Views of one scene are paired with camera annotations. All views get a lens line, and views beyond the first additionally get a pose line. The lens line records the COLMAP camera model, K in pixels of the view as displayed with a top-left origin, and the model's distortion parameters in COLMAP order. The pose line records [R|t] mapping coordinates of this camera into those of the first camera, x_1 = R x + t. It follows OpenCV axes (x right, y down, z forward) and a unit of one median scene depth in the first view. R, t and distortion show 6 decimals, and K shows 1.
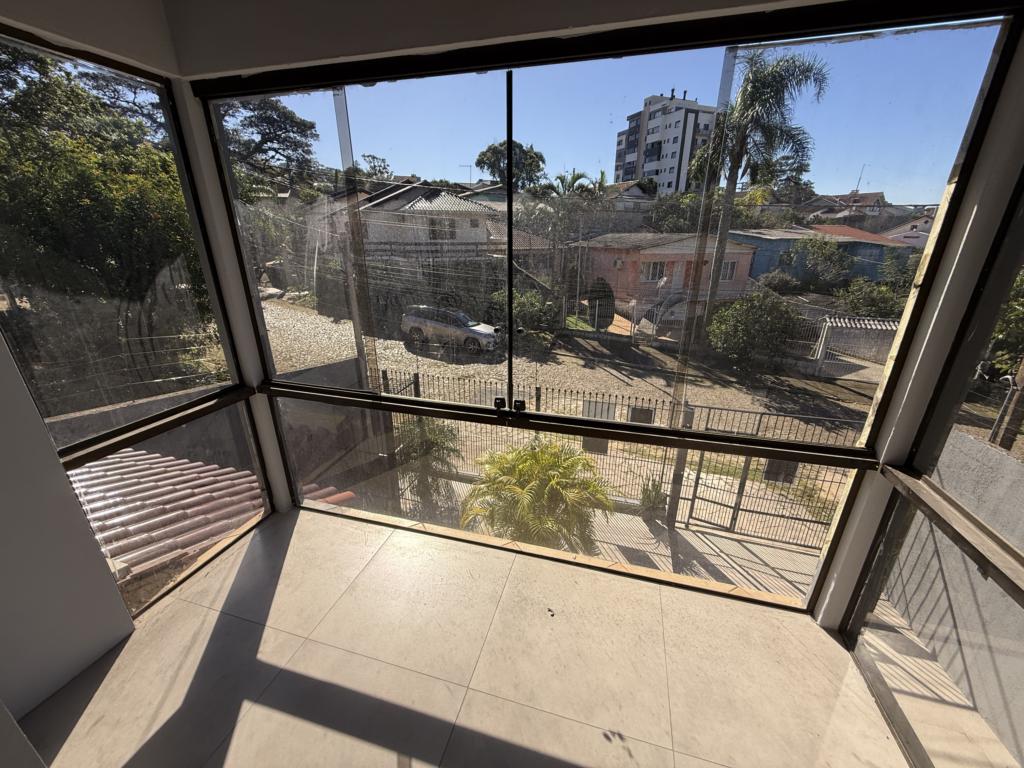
lens RADIAL K [[408.1, 0, 510.6], [0, 408.1, 382.8], [0, 0, 1]] dist [-0.000695, -0.000174]
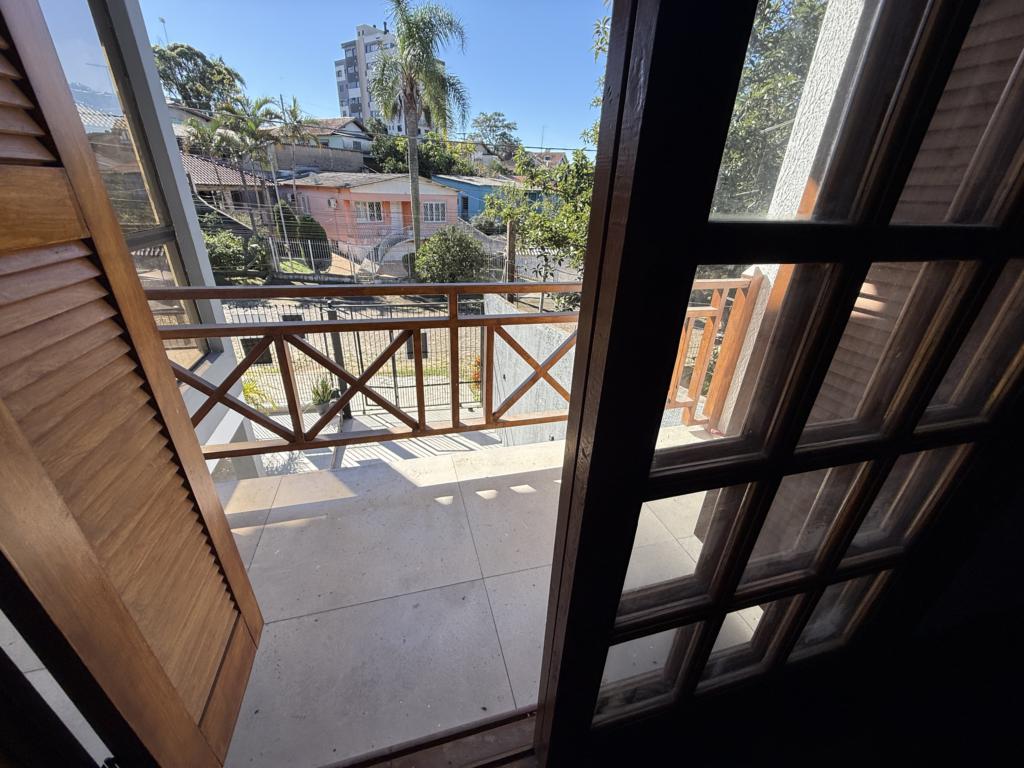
lens RADIAL K [[408.1, 0, 514.6], [0, 408.1, 386.1], [0, 0, 1]] dist [-0.000695, -0.000174]
pose [[0.854003, -0.194451, 0.482563, 0.078683], [0.139575, 0.979157, 0.147546, 0.050864], [-0.501196, -0.058651, 0.863344, -0.080665]]
